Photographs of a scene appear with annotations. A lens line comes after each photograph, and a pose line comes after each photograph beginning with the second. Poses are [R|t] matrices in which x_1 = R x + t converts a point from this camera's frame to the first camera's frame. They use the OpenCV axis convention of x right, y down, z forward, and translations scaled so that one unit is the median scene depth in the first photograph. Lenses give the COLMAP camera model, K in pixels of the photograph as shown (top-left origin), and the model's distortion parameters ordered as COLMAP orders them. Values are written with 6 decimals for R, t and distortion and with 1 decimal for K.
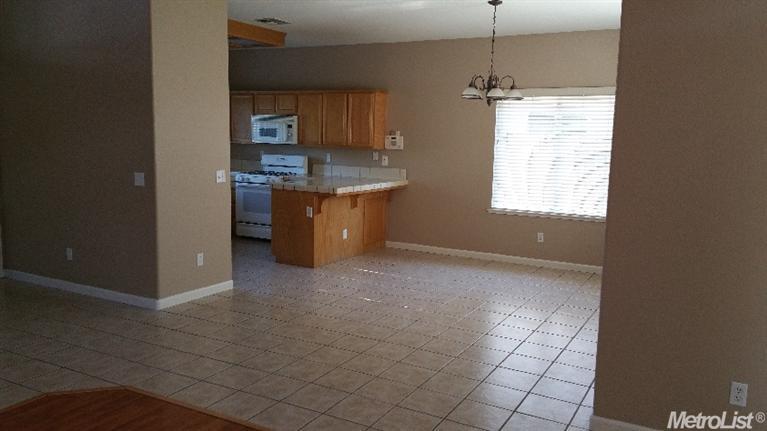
lens RADIAL K [[616.5, 0, 383.5], [0, 616.5, 215.5], [0, 0, 1]] dist [0.081240, -0.119910]
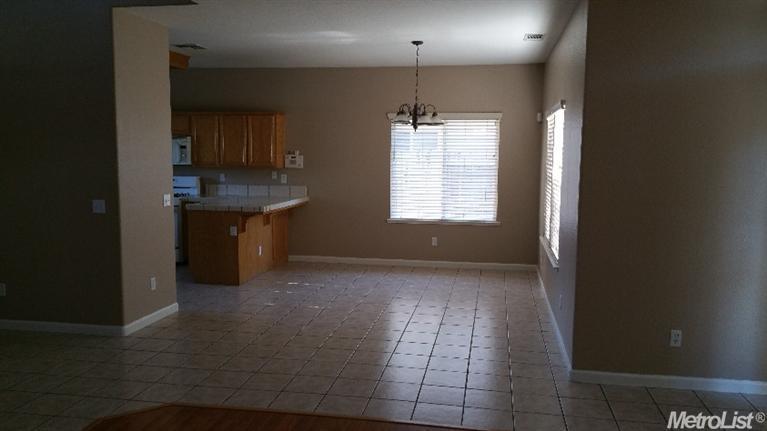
lens RADIAL K [[616.5, 0, 383.5], [0, 616.5, 215.5], [0, 0, 1]] dist [0.081240, -0.119910]
pose [[0.949532, -0.048859, 0.309842, -0.182094], [0.055480, 0.998380, -0.012586, -0.004116], [-0.308725, 0.029141, 0.950705, -0.056517]]
